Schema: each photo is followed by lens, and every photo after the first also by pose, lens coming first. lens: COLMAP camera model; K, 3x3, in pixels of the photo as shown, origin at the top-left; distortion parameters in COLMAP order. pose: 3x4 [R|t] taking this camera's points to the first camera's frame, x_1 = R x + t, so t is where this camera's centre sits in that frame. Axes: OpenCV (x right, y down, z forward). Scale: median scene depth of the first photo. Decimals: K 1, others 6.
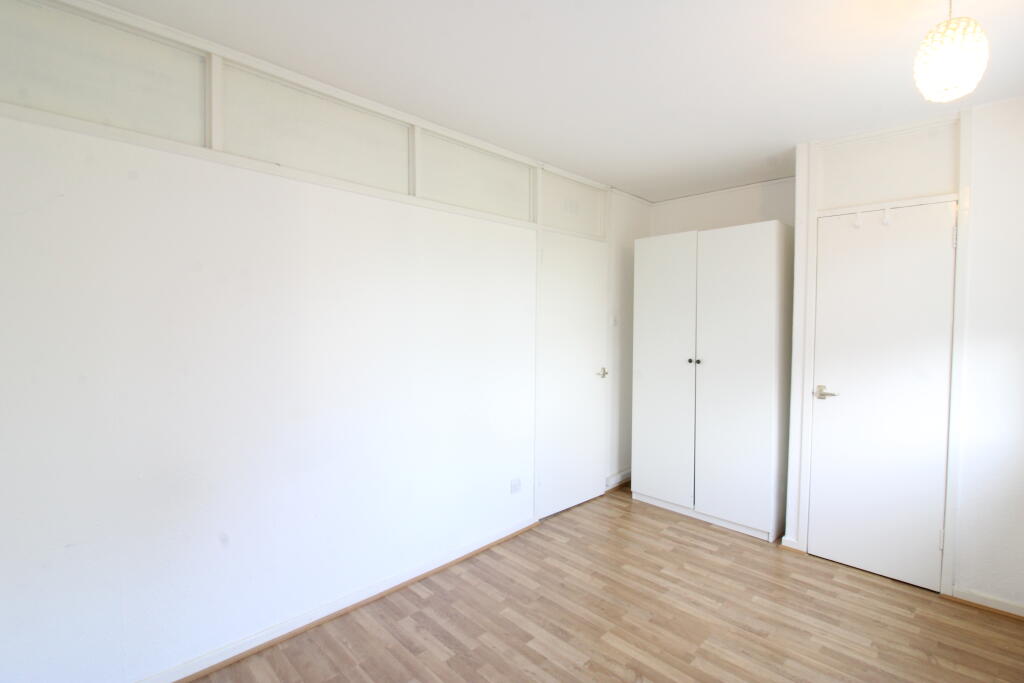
lens RADIAL K [[476.4, 0, 513.8], [0, 476.4, 338.0], [0, 0, 1]] dist [0.000643, -0.011976]
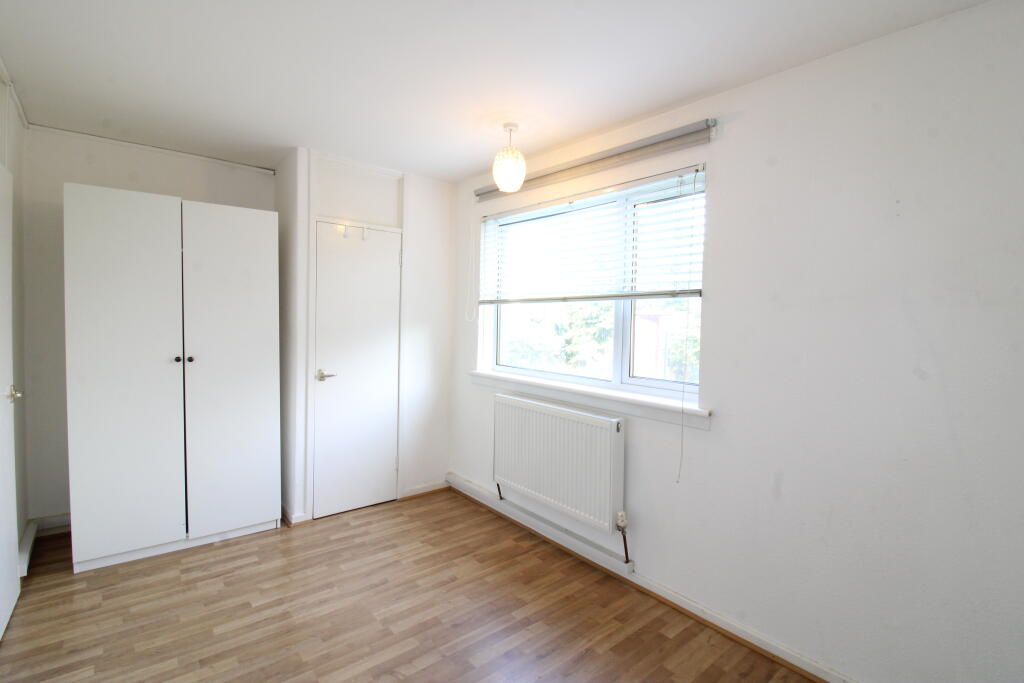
lens RADIAL K [[476.4, 0, 513.8], [0, 476.4, 338.0], [0, 0, 1]] dist [0.000643, -0.011976]
pose [[0.078700, -0.047316, 0.995775, -0.498334], [0.007426, 0.998873, 0.046876, -0.028054], [-0.996871, 0.003705, 0.078963, 0.485269]]
